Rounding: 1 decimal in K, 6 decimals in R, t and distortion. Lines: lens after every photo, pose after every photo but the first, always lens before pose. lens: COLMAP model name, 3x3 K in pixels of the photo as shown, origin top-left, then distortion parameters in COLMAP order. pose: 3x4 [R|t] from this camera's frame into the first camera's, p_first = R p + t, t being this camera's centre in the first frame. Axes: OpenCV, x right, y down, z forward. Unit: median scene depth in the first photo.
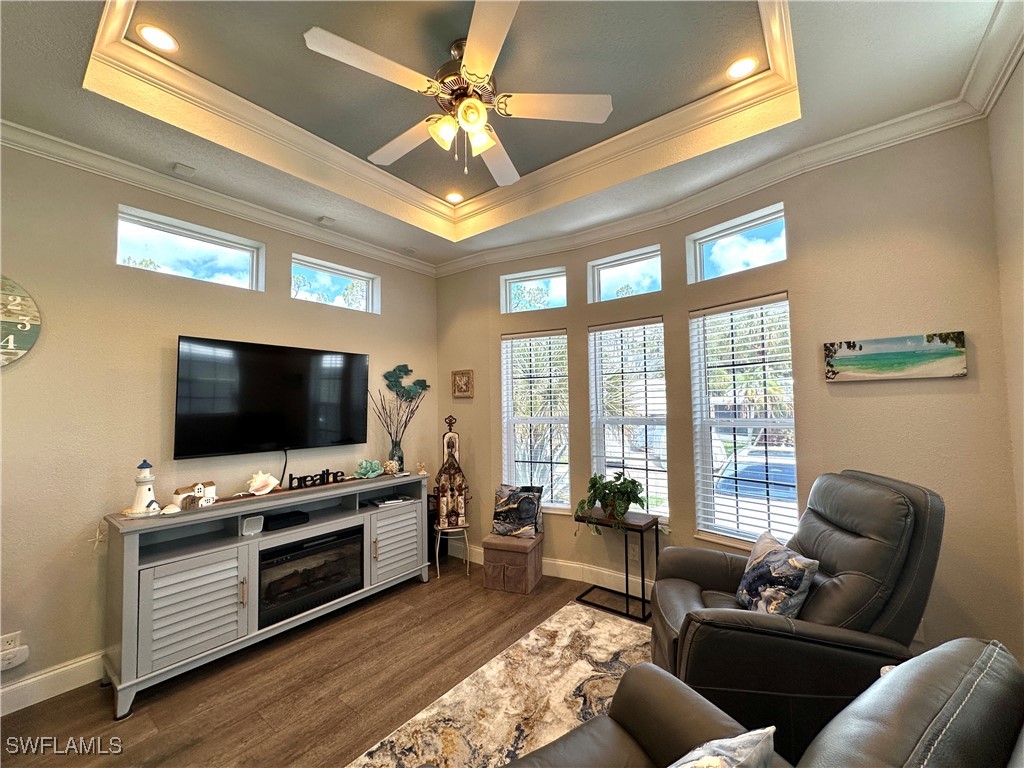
lens RADIAL K [[410.3, 0, 510.5], [0, 410.3, 385.4], [0, 0, 1]] dist [-0.004629, 0.001040]
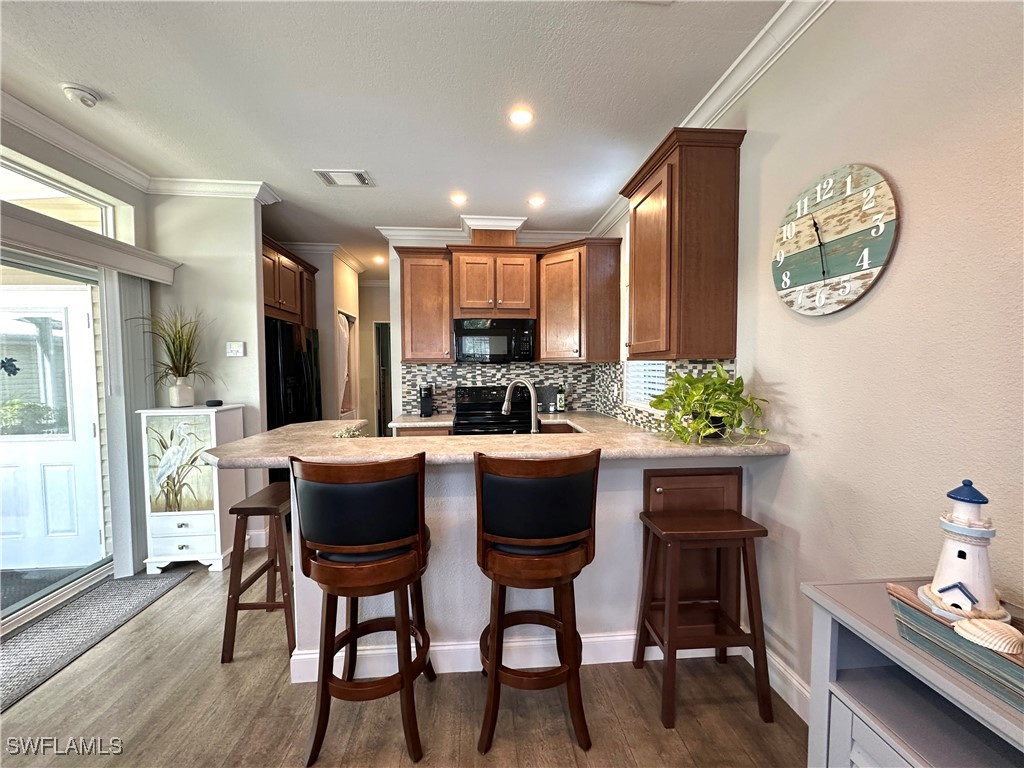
lens RADIAL K [[410.3, 0, 510.5], [0, 410.3, 385.4], [0, 0, 1]] dist [-0.004629, 0.001040]
pose [[-0.729022, 0.050113, -0.682653, -0.254781], [0.050629, 0.998532, 0.019233, 0.049334], [0.682615, -0.020541, -0.730489, 0.879920]]
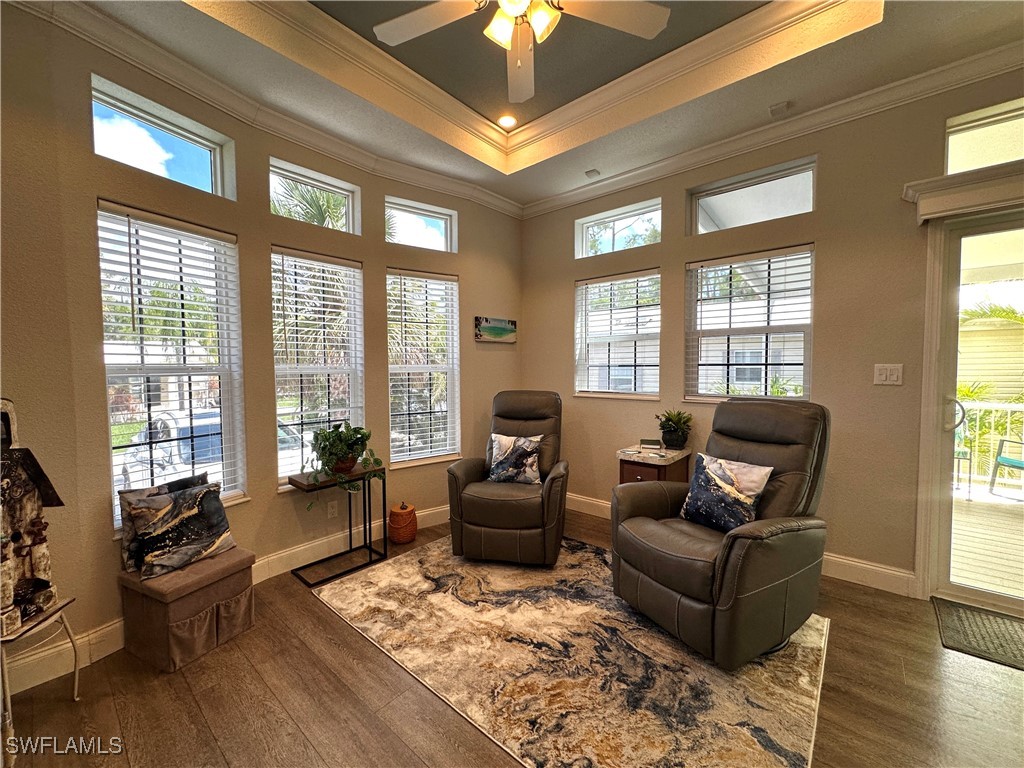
lens RADIAL K [[410.3, 0, 512.7], [0, 410.3, 385.6], [0, 0, 1]] dist [-0.004629, 0.001040]
pose [[0.042399, -0.030221, 0.998644, -0.750635], [-0.043609, 0.998534, 0.032069, 0.098835], [-0.998149, -0.044909, 0.041019, 0.711184]]
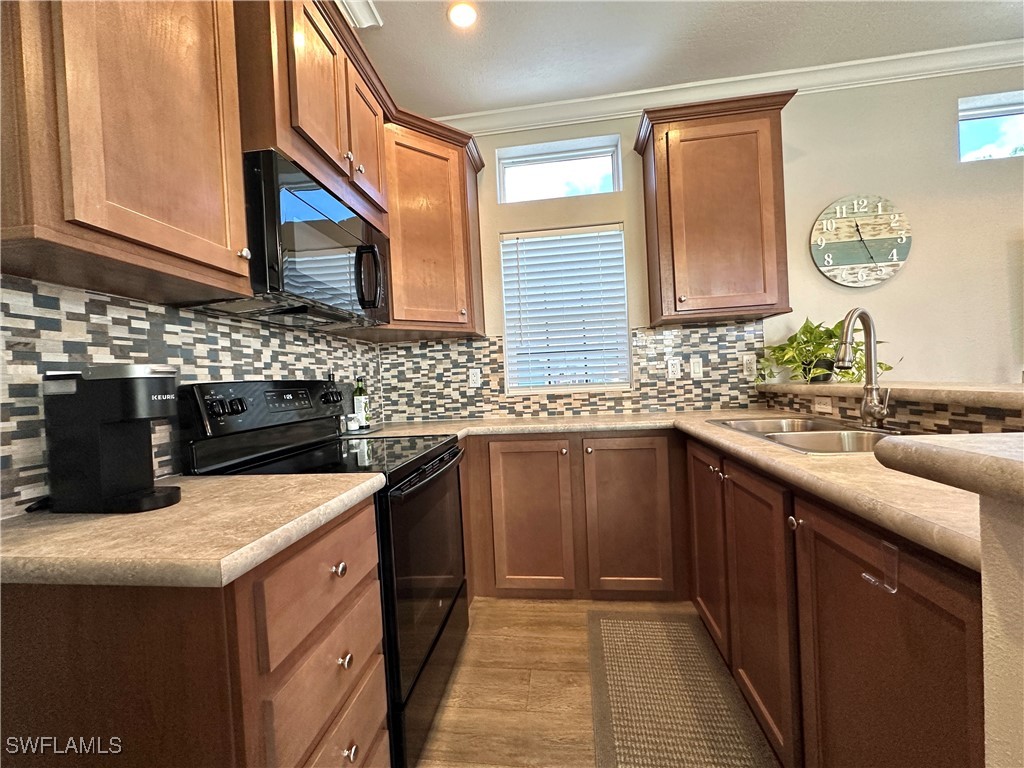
lens RADIAL K [[410.3, 0, 510.9], [0, 410.3, 384.6], [0, 0, 1]] dist [-0.004629, 0.001040]
pose [[0.507237, 0.000372, -0.861806, -0.627587], [0.084626, 0.995146, 0.050238, 0.087223], [0.857641, -0.098414, 0.504744, -0.444747]]
